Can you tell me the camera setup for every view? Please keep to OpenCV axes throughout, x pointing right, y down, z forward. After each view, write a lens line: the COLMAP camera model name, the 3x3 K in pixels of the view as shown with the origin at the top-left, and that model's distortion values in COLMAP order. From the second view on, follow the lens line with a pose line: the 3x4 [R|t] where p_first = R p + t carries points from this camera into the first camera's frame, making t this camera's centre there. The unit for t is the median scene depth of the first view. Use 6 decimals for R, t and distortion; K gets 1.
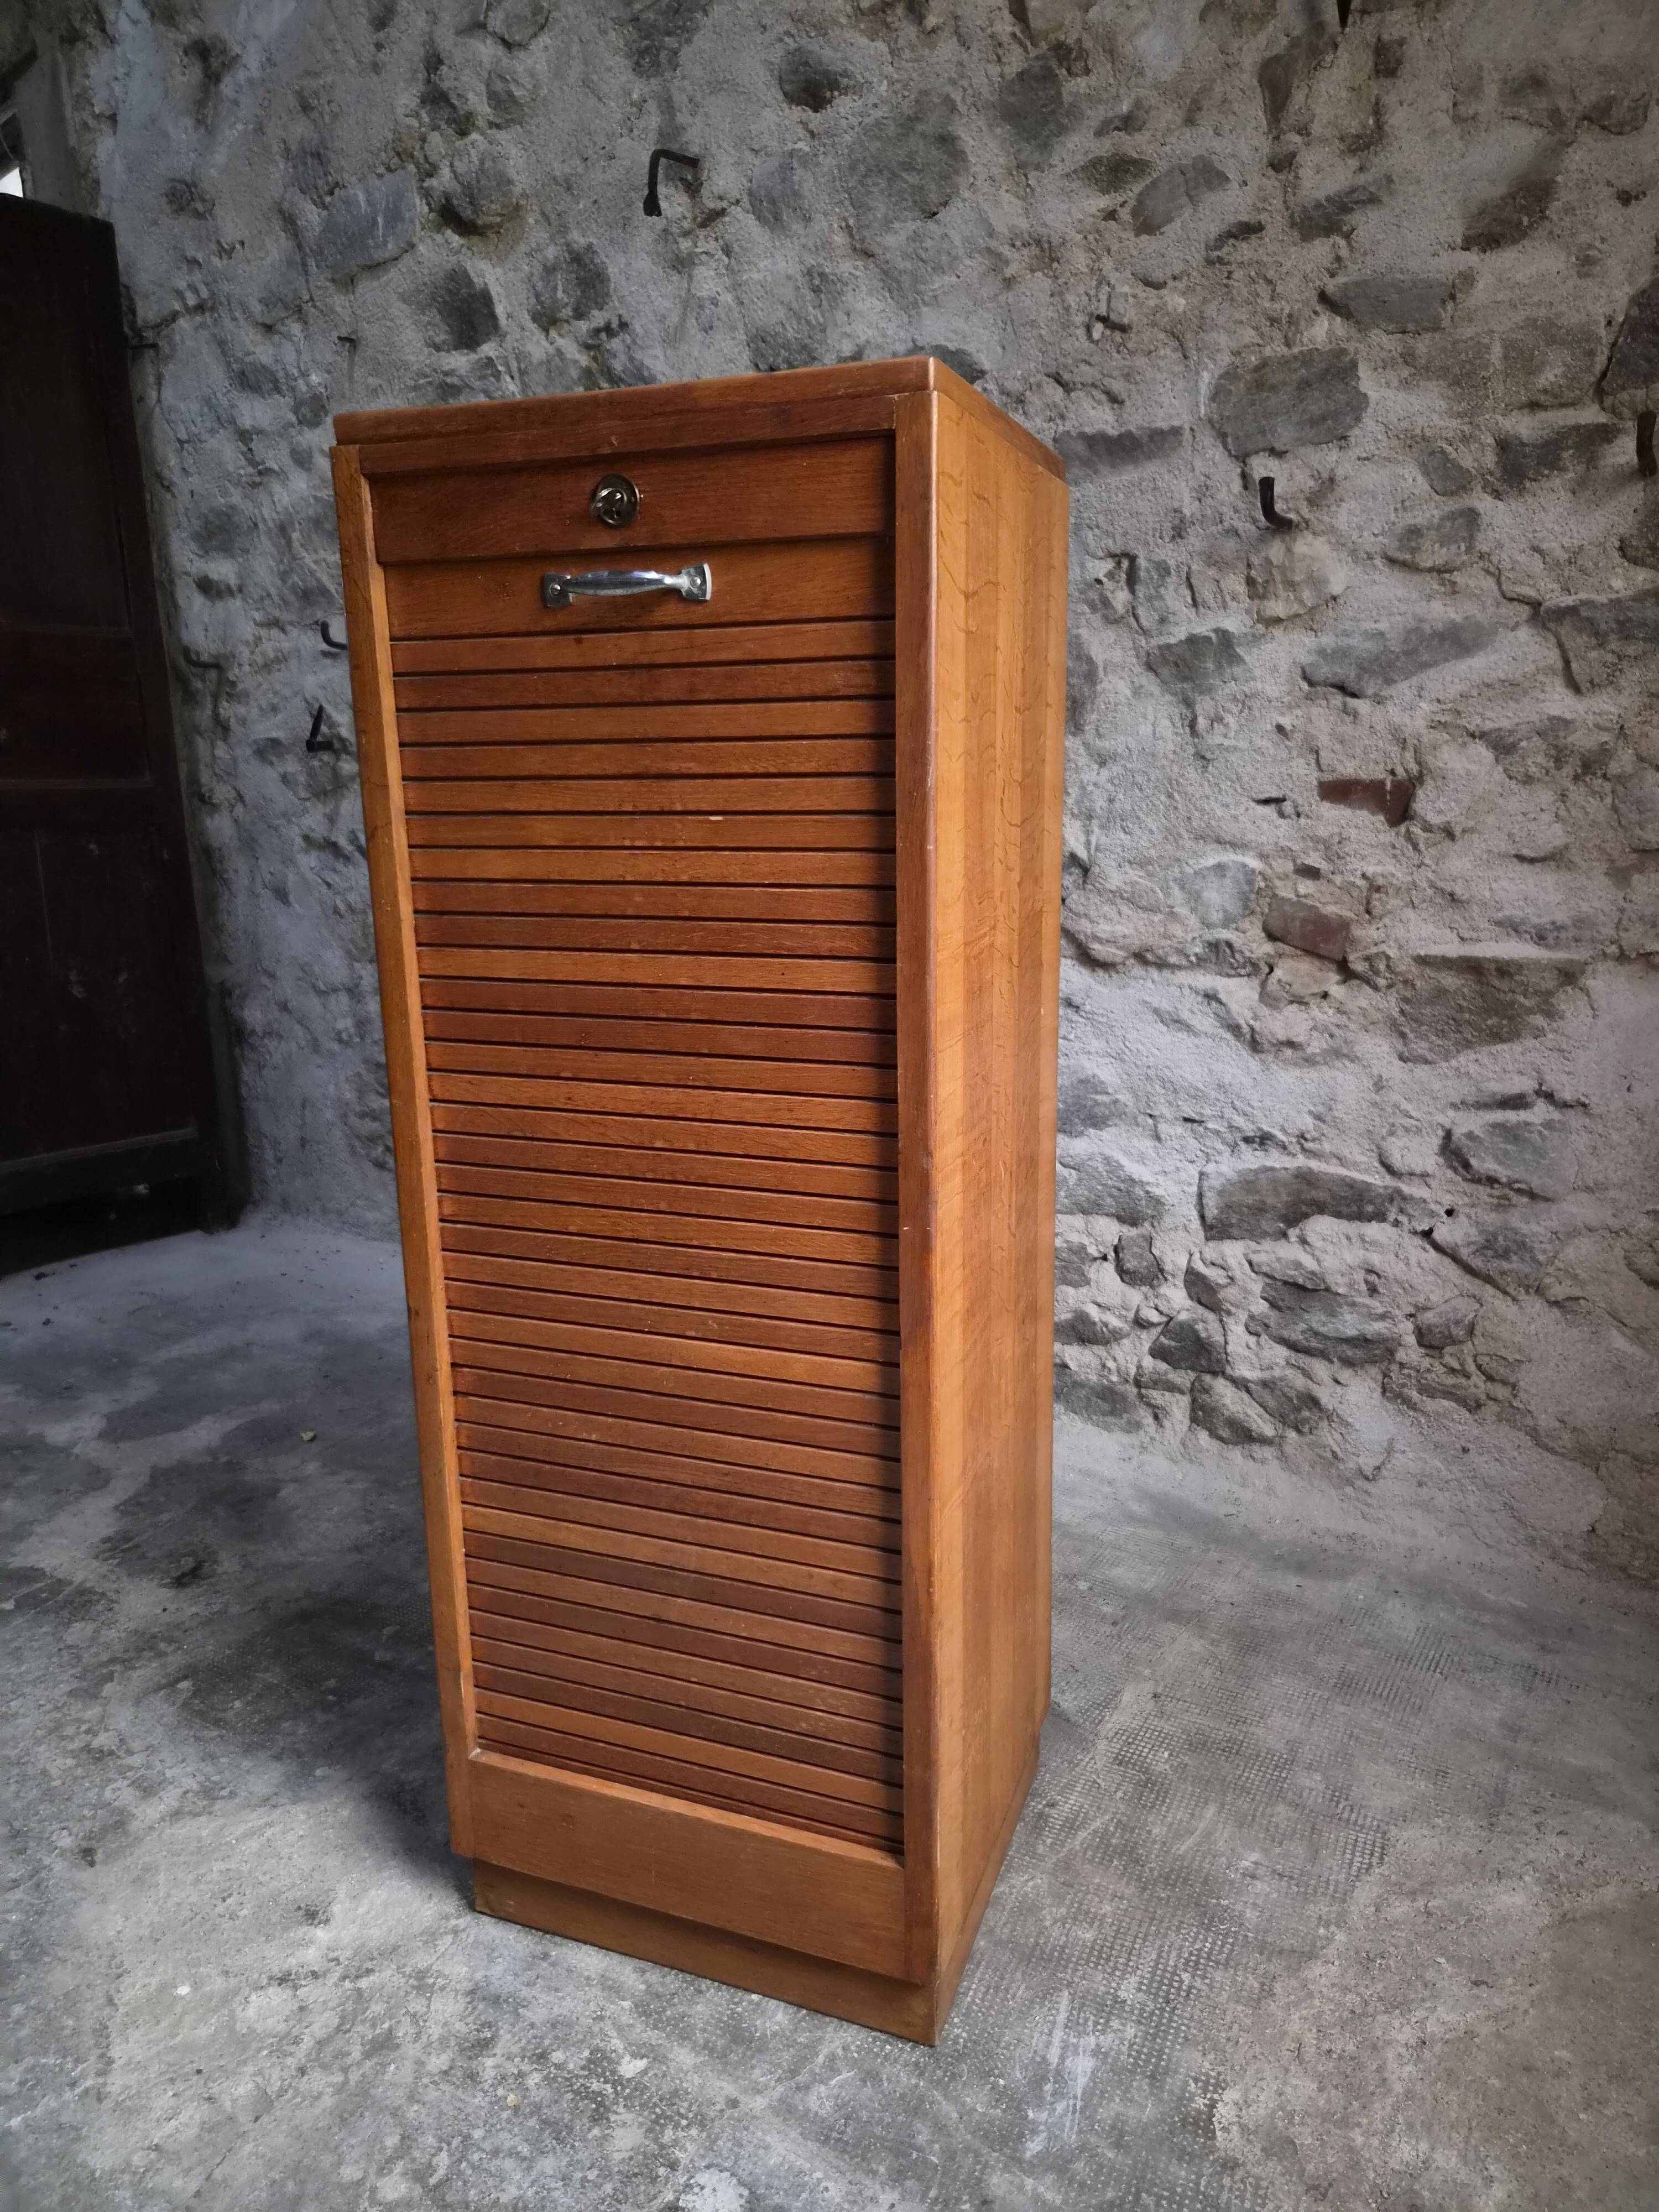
lens RADIAL K [[1492.8, 0, 854.1], [0, 1492.8, 1103.4], [0, 0, 1]] dist [0.061079, -0.046177]
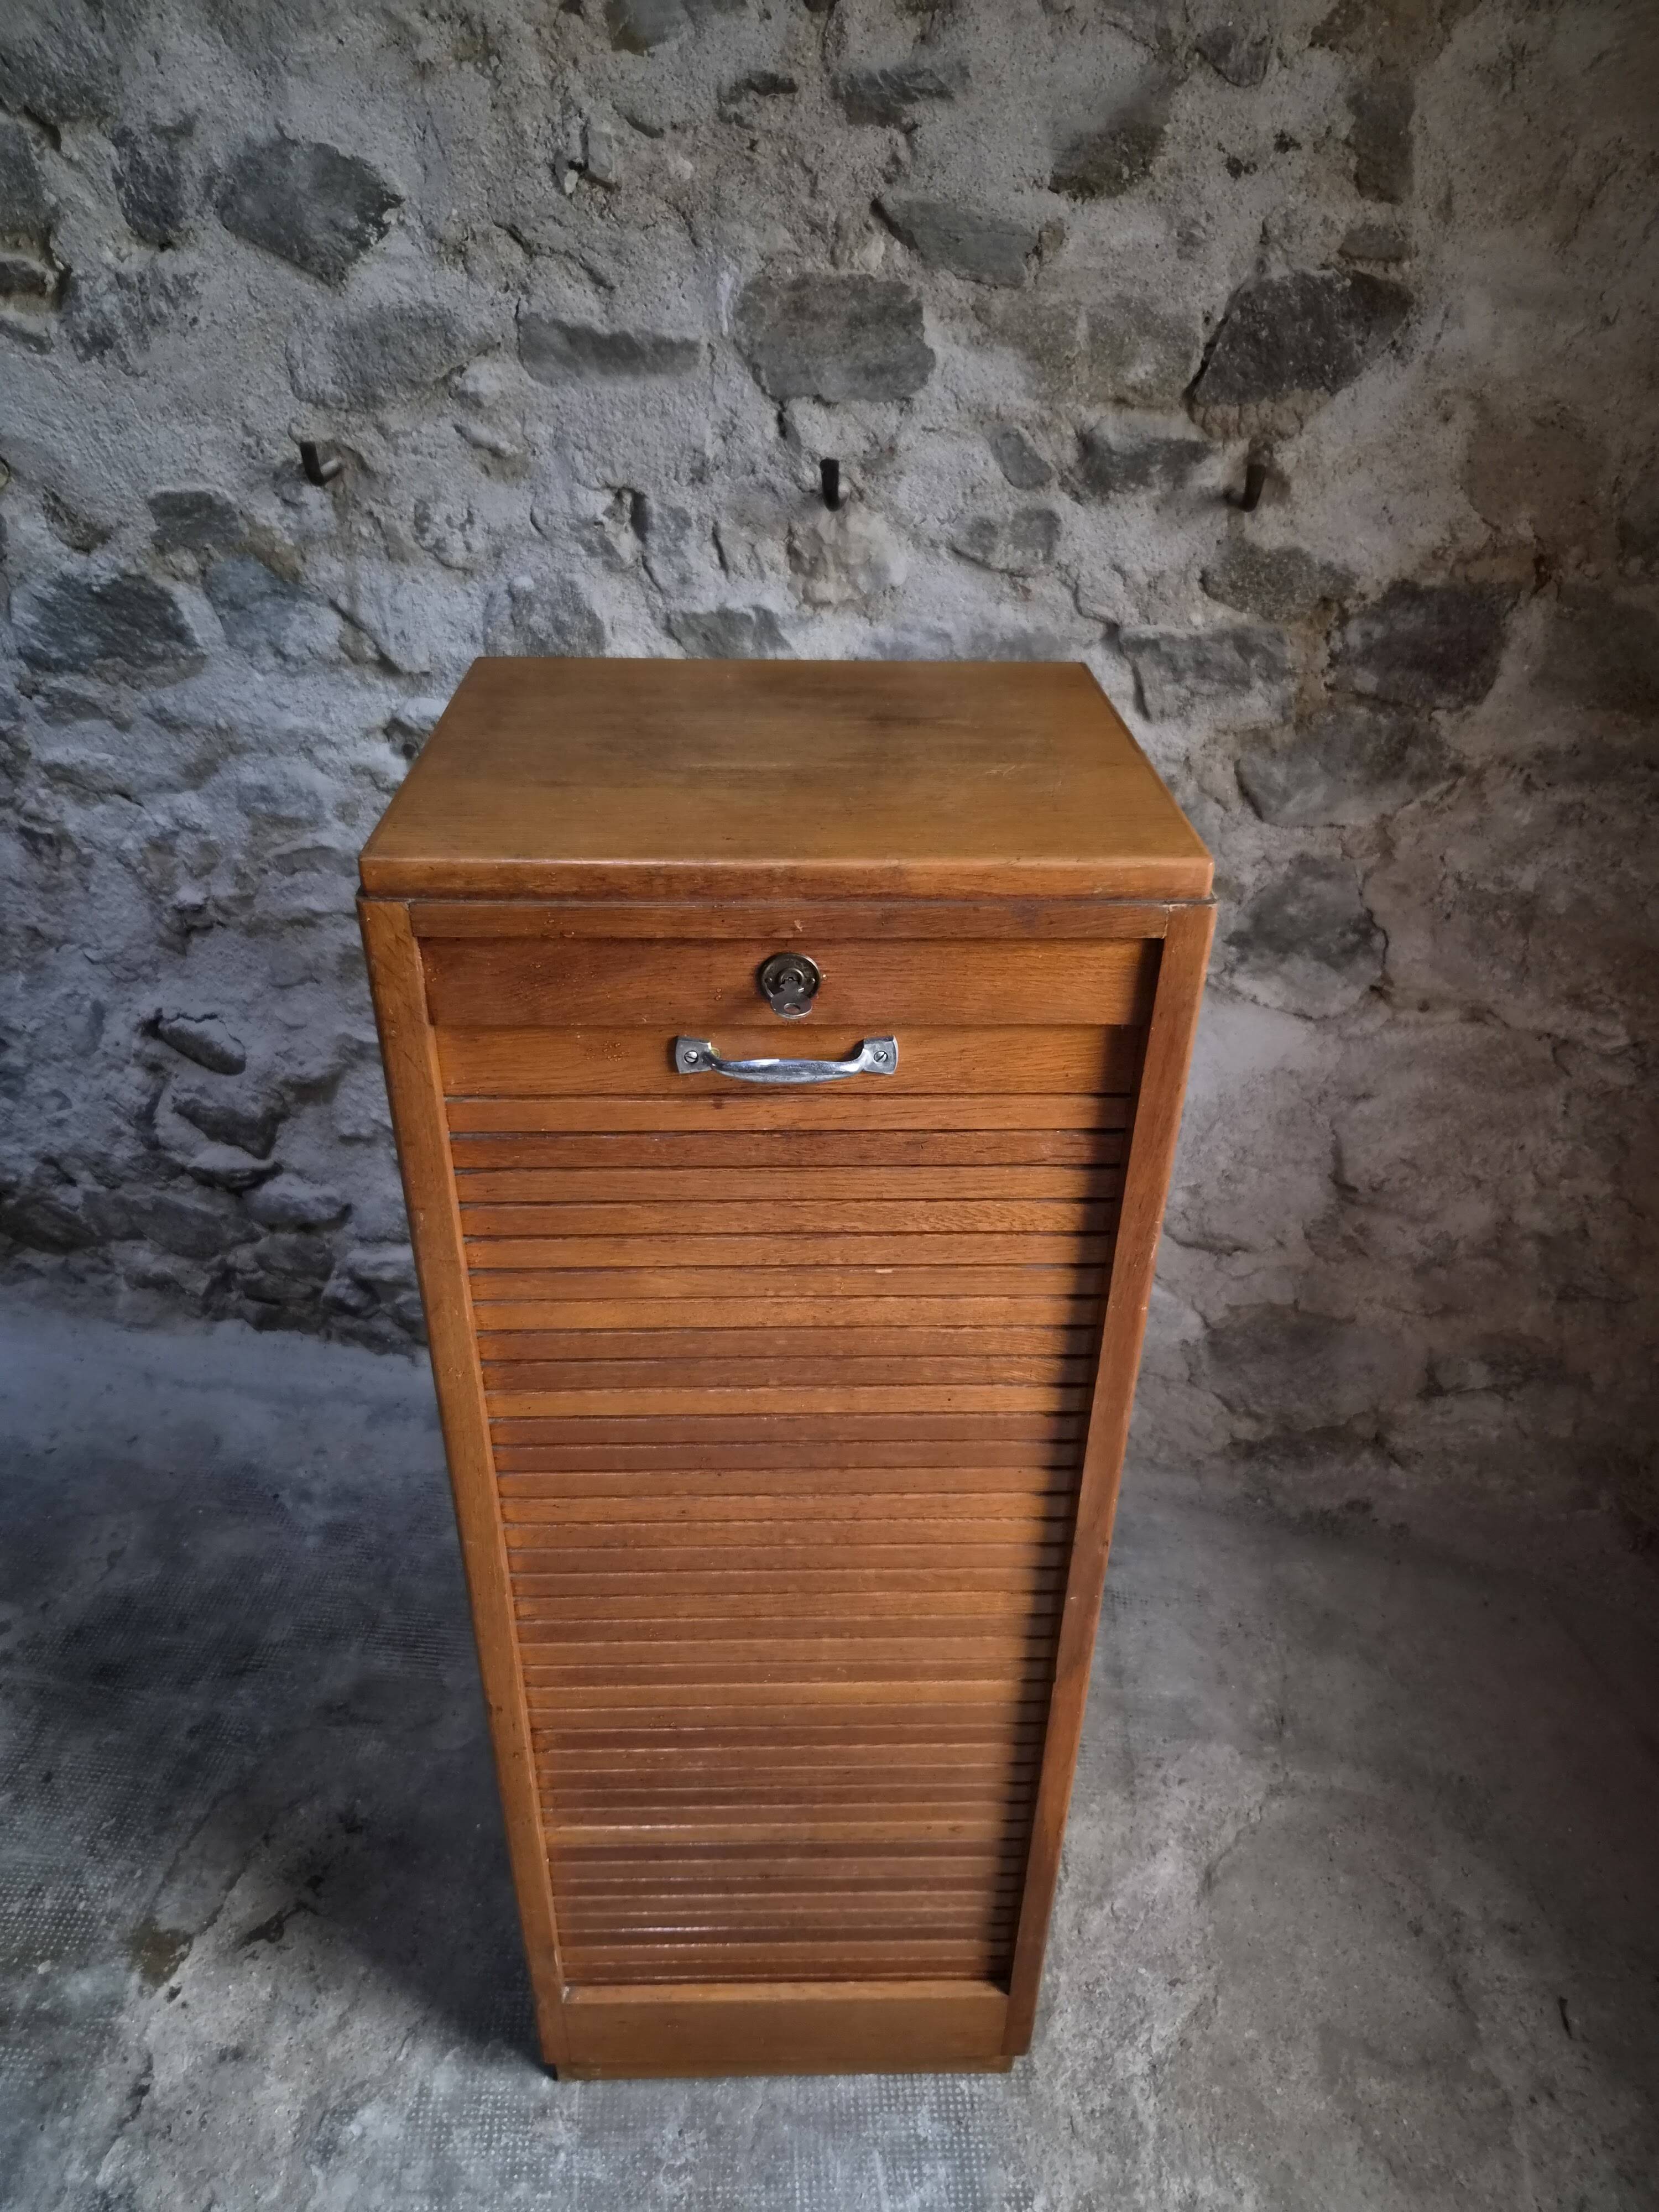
lens RADIAL K [[1495.1, 0, 817.2], [0, 1495.1, 1126.2], [0, 0, 1]] dist [0.064618, -0.052272]
pose [[0.894087, -0.208018, 0.396657, -0.125595], [0.064962, 0.936468, 0.344684, -0.342167], [-0.443157, -0.282409, 0.850798, 0.197117]]
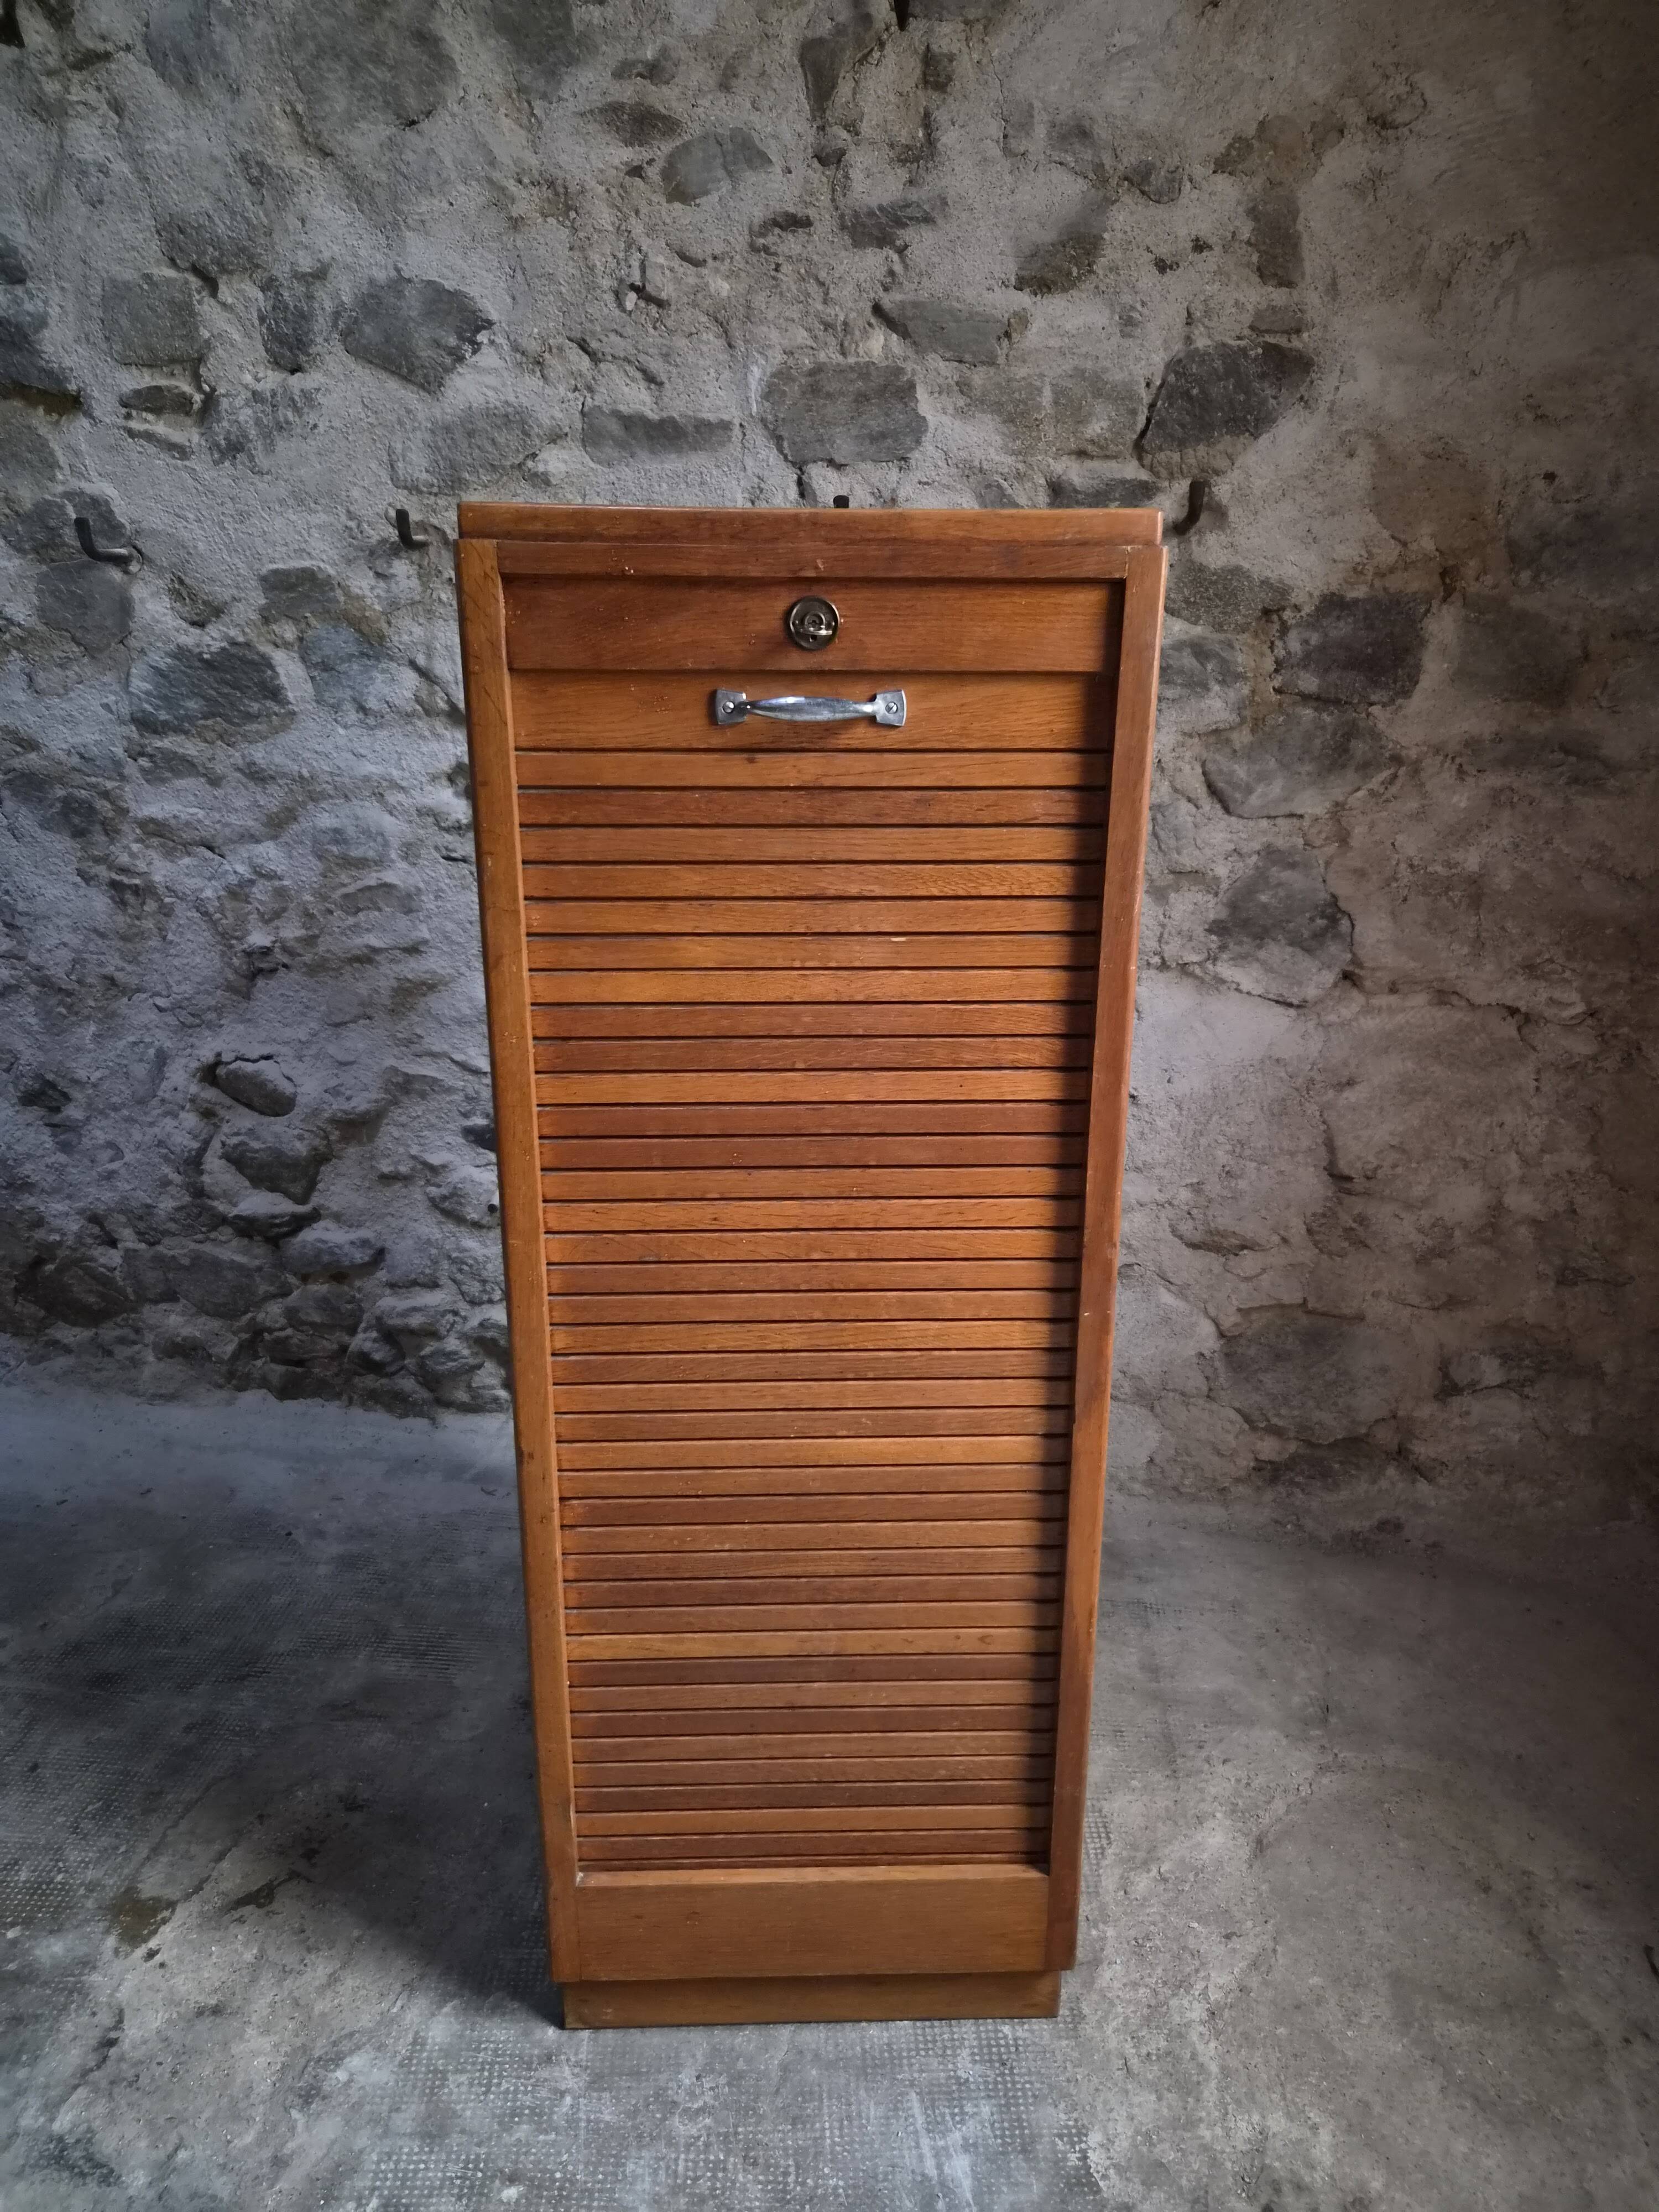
lens RADIAL K [[1486.8, 0, 840.0], [0, 1486.8, 1093.8], [0, 0, 1]] dist [0.066260, -0.049327]
pose [[0.890533, -0.109160, 0.441627, -0.188986], [0.074106, 0.992627, 0.095920, -0.118098], [-0.448841, -0.052692, 0.892057, 0.109606]]
